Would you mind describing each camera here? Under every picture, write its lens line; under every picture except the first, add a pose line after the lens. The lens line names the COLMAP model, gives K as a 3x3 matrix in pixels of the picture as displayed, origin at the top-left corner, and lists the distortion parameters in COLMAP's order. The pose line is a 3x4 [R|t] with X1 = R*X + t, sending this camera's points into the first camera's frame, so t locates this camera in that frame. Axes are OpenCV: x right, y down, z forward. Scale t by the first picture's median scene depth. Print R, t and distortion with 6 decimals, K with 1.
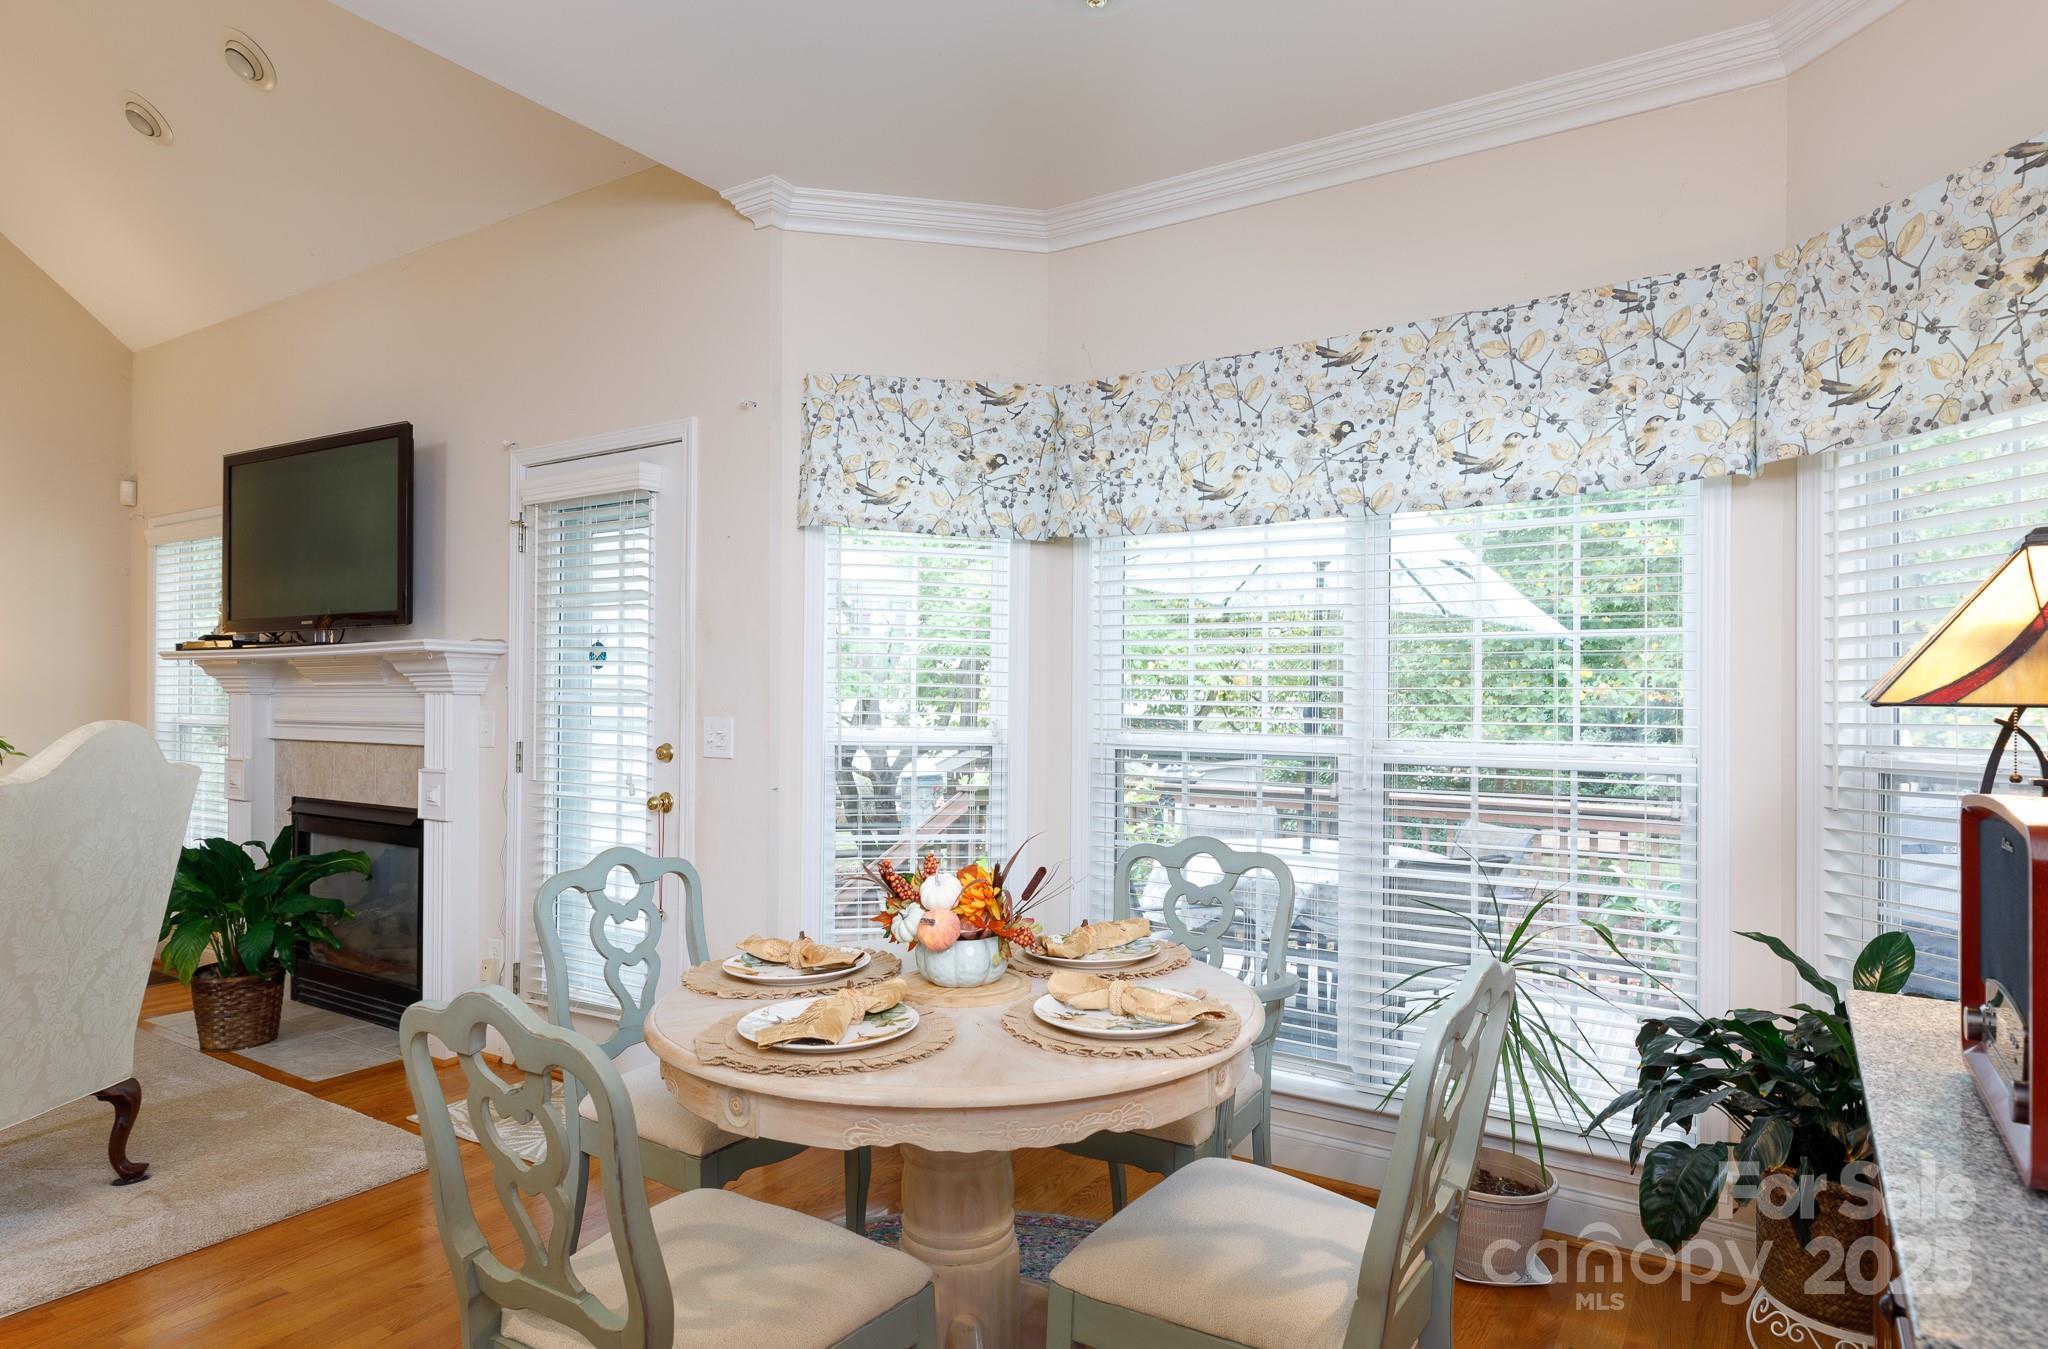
lens RADIAL K [[1216.2, 0, 1029.7], [0, 1216.2, 672.9], [0, 0, 1]] dist [-0.034566, -0.001056]
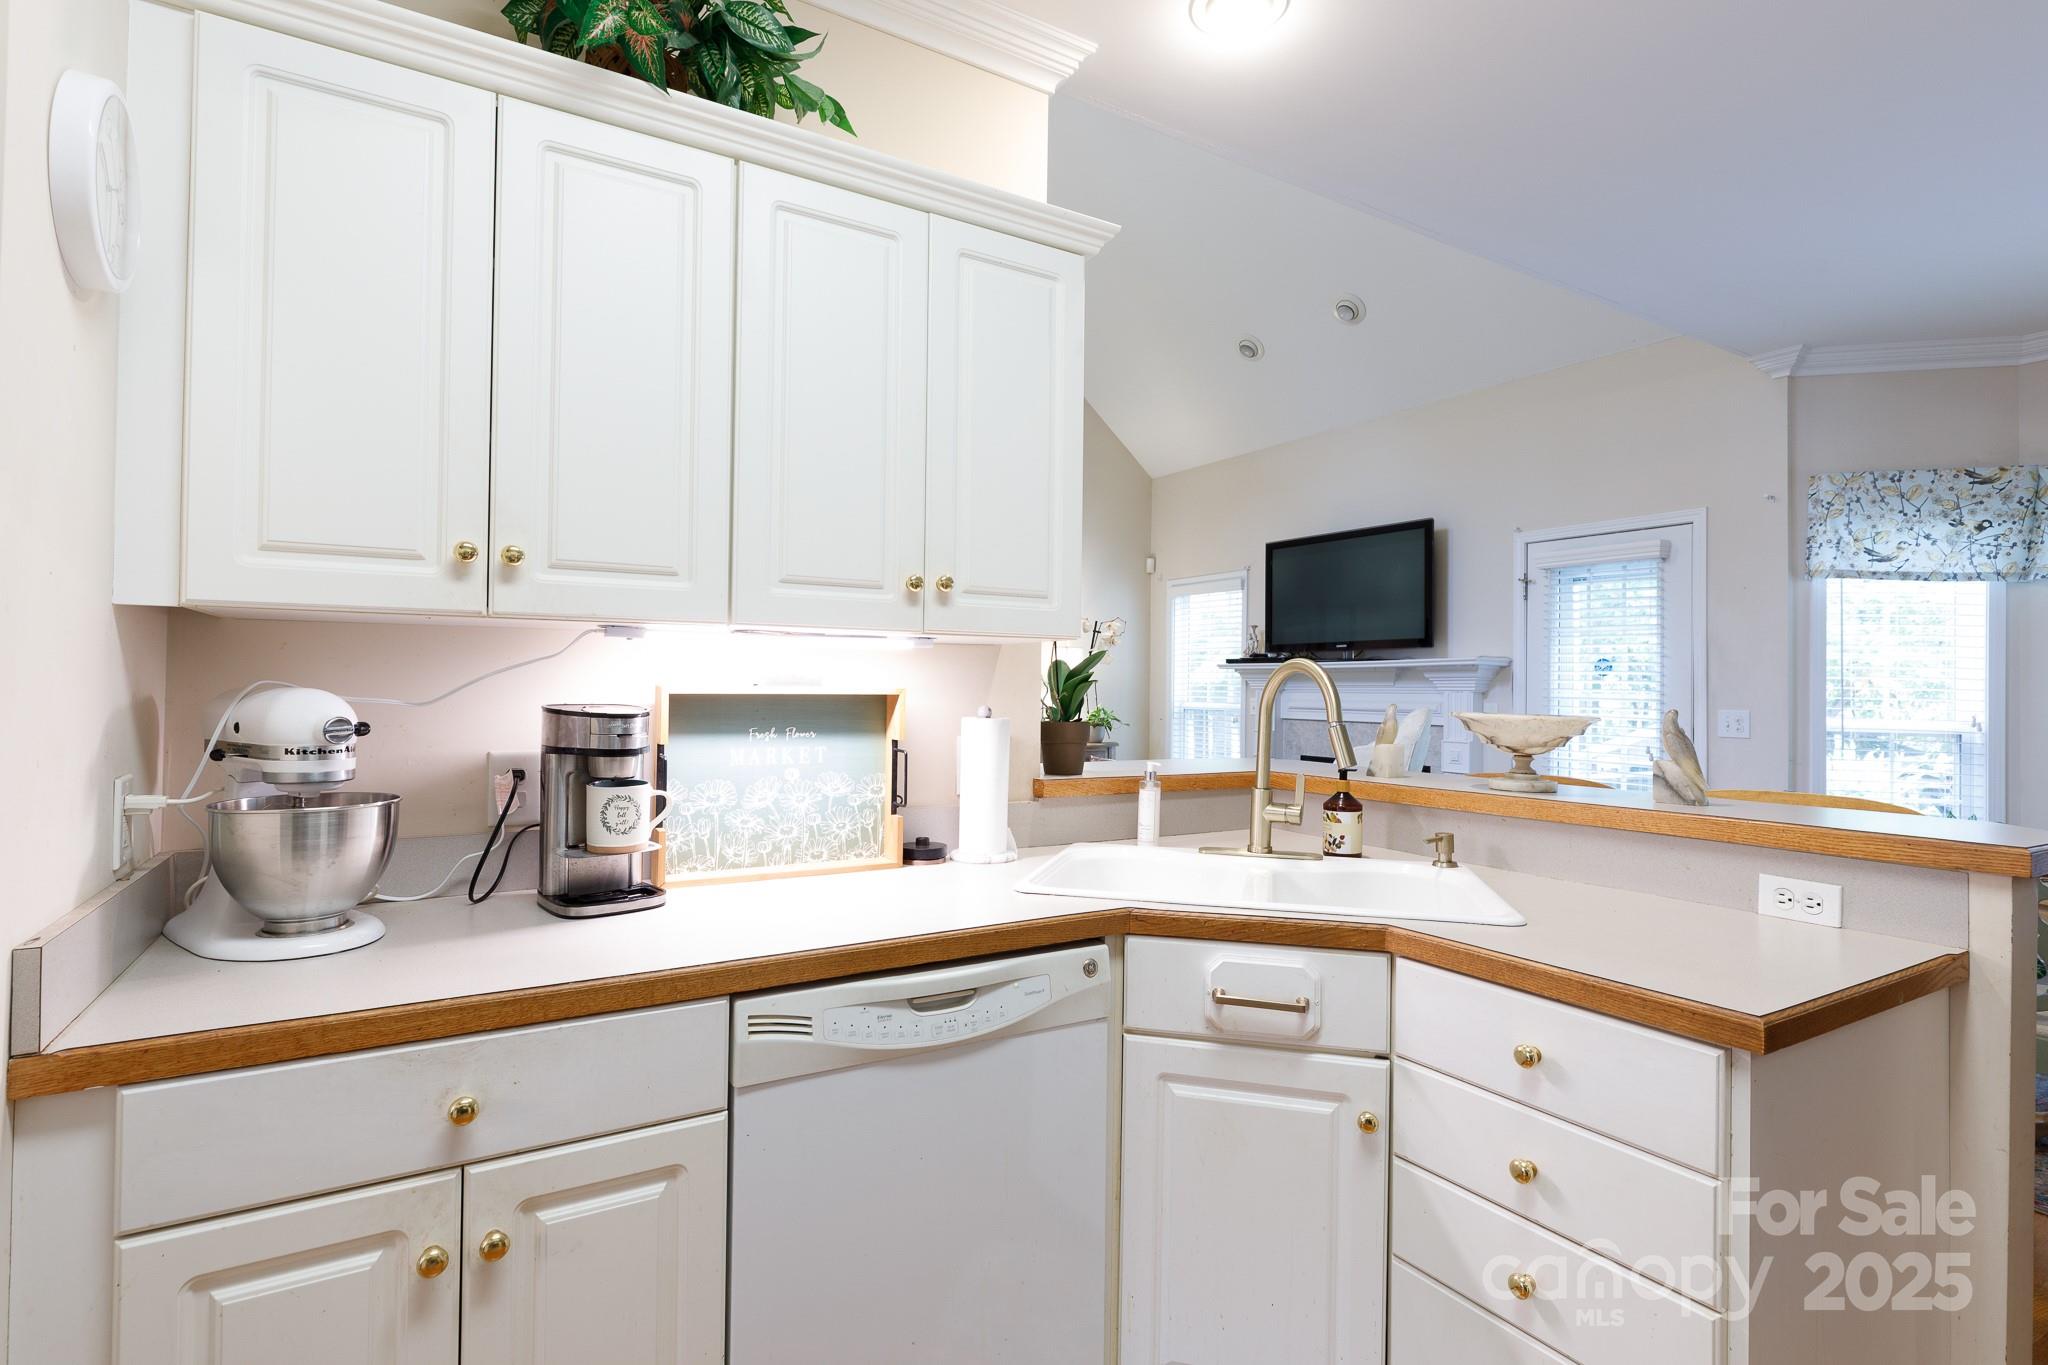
lens RADIAL K [[988.5, 0, 1031.7], [0, 988.5, 691.5], [0, 0, 1]] dist [0.005945, 0.001646]
pose [[0.909671, 0.004150, -0.415310, -0.539186], [0.005937, 0.999718, 0.022995, -0.018049], [0.415288, -0.023383, 0.909389, -0.479613]]
